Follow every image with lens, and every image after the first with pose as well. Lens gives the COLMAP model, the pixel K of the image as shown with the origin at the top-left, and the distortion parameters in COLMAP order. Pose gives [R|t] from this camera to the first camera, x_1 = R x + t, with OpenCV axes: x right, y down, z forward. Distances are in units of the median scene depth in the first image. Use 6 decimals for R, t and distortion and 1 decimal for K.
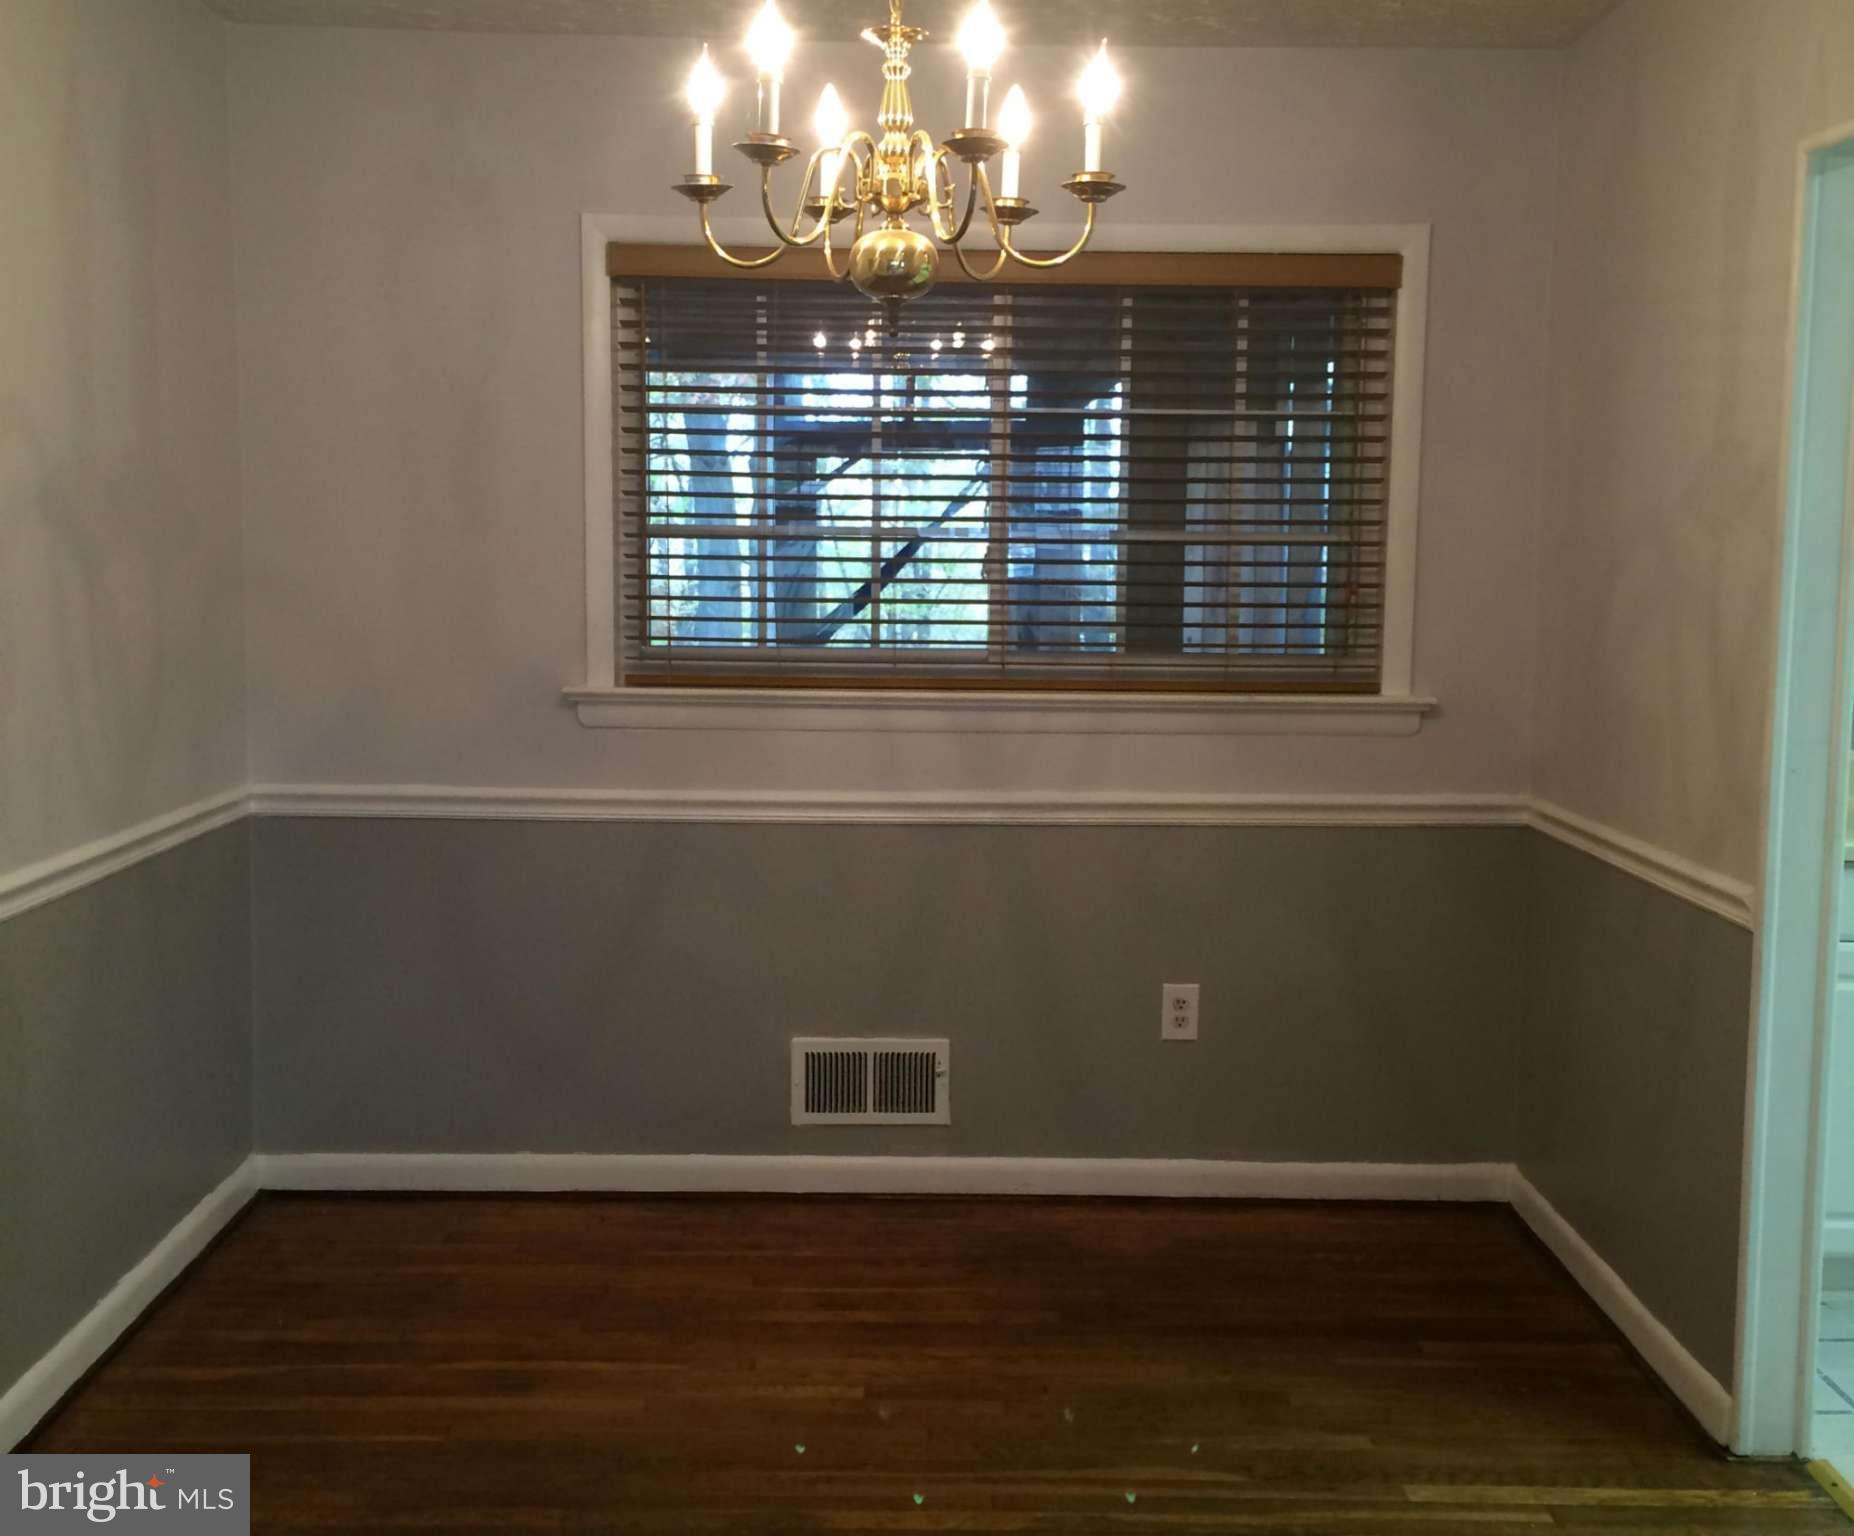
lens RADIAL K [[2112.2, 0, 927.0], [0, 2112.2, 768.0], [0, 0, 1]] dist [0.067780, -0.059852]
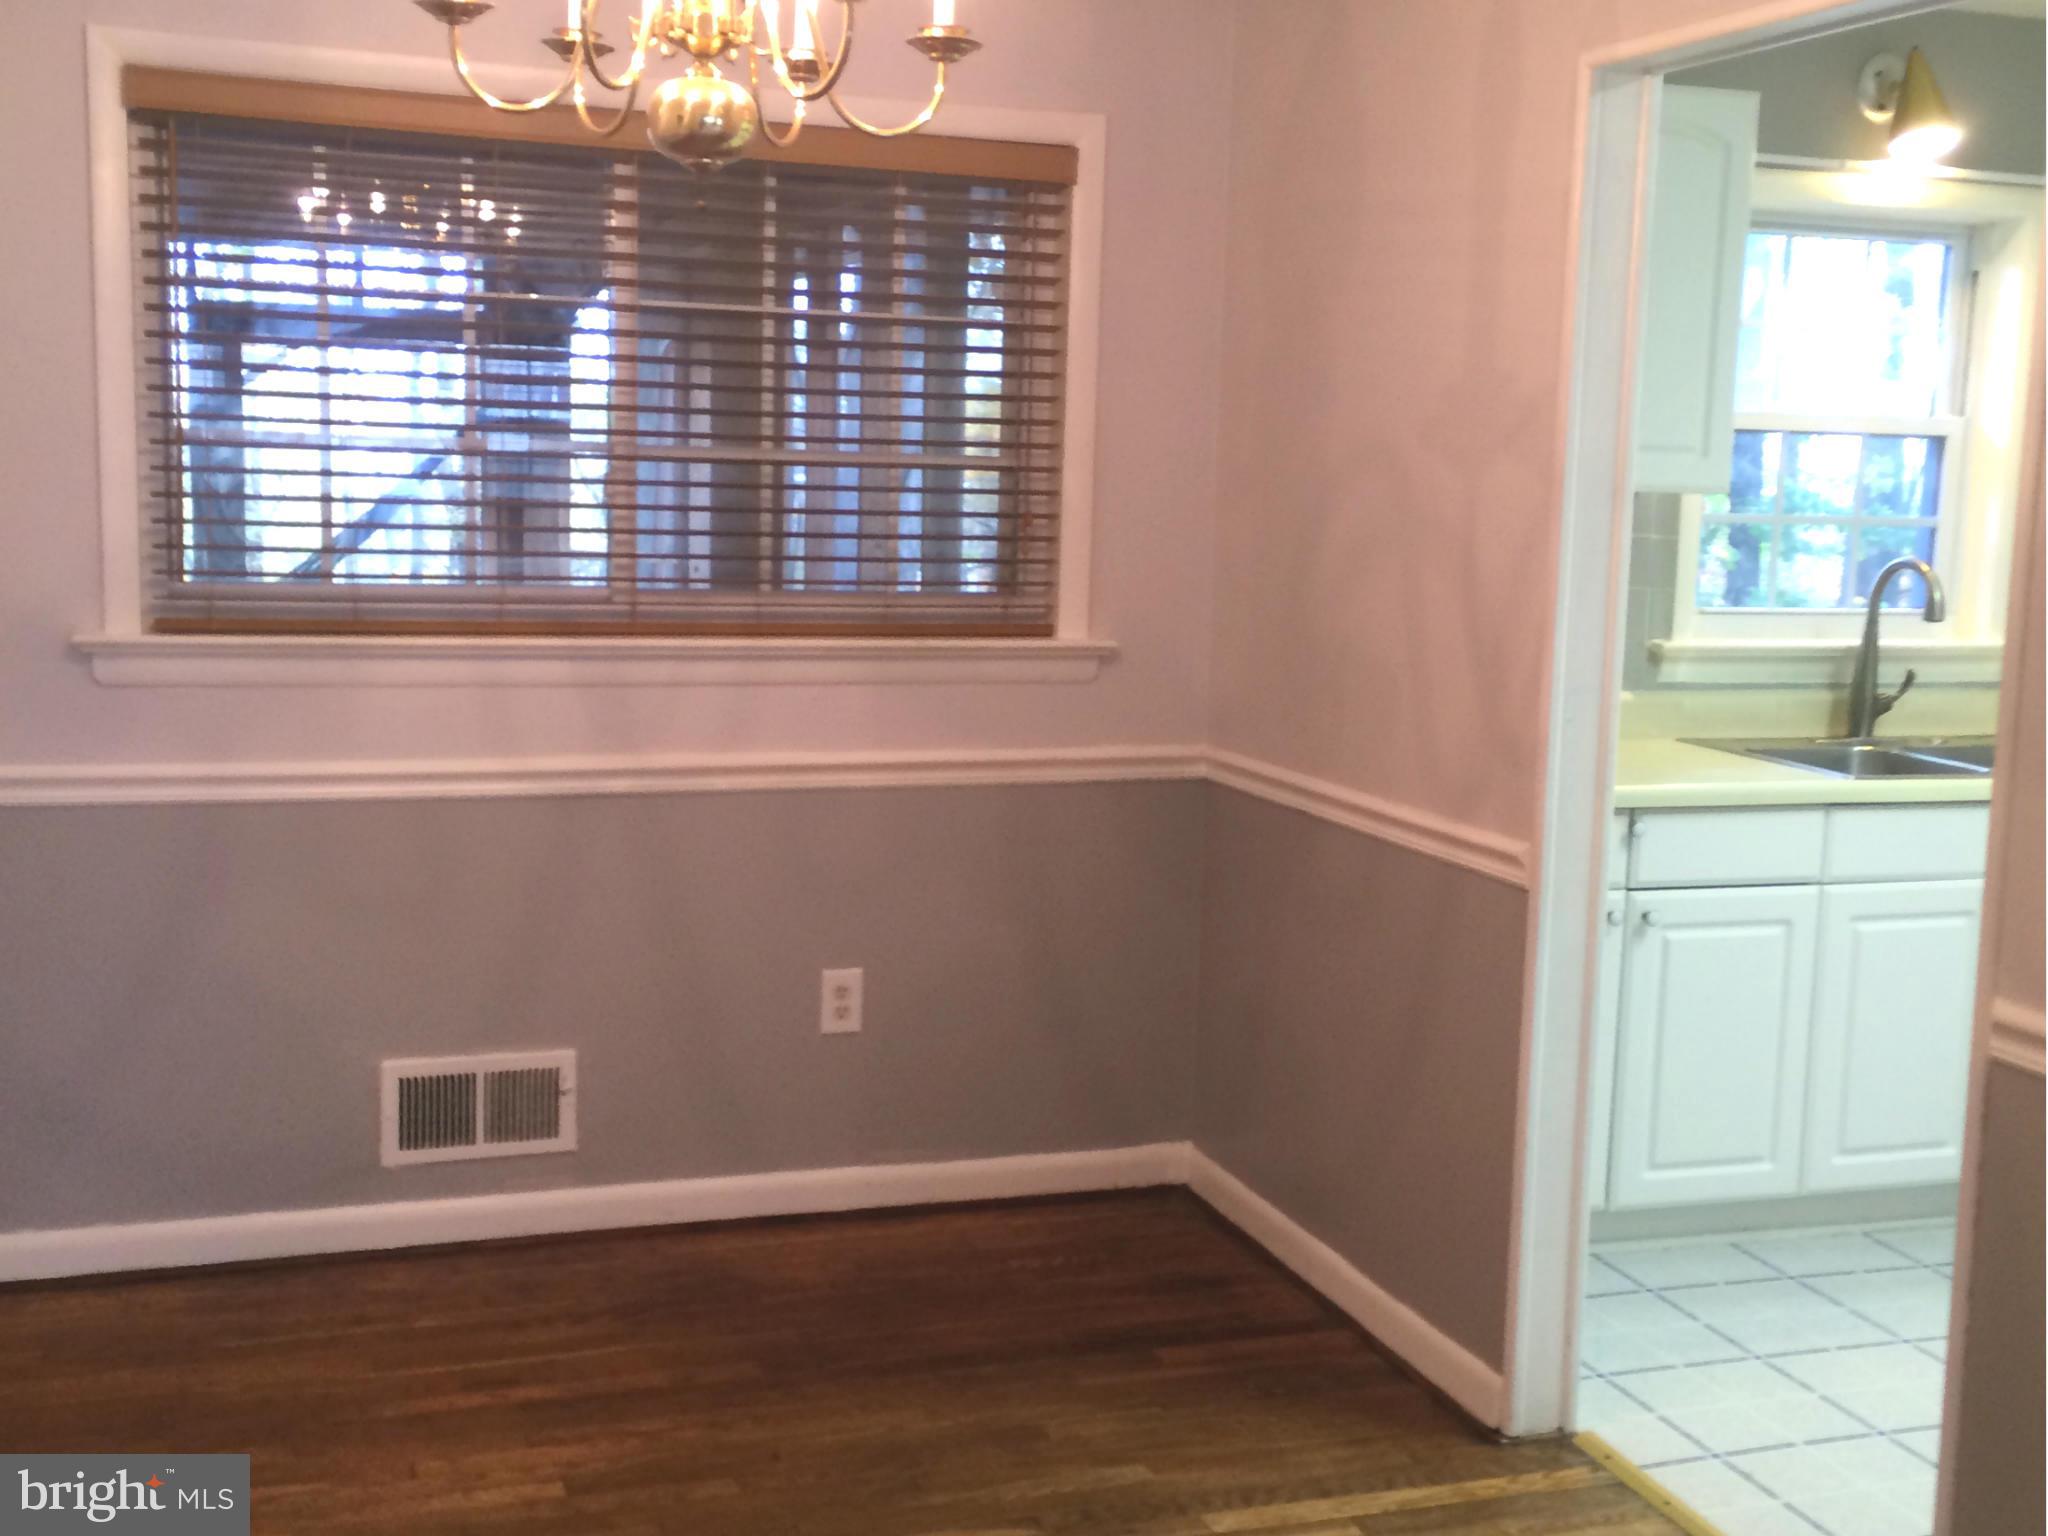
lens RADIAL K [[2320.3, 0, 1024.0], [0, 2320.3, 768.0], [0, 0, 1]] dist [0.068419, -0.055034]
pose [[0.946606, -0.025666, 0.321370, -0.119216], [0.016633, 0.999386, 0.030823, -0.010041], [-0.321964, -0.023832, 0.946452, 0.068652]]
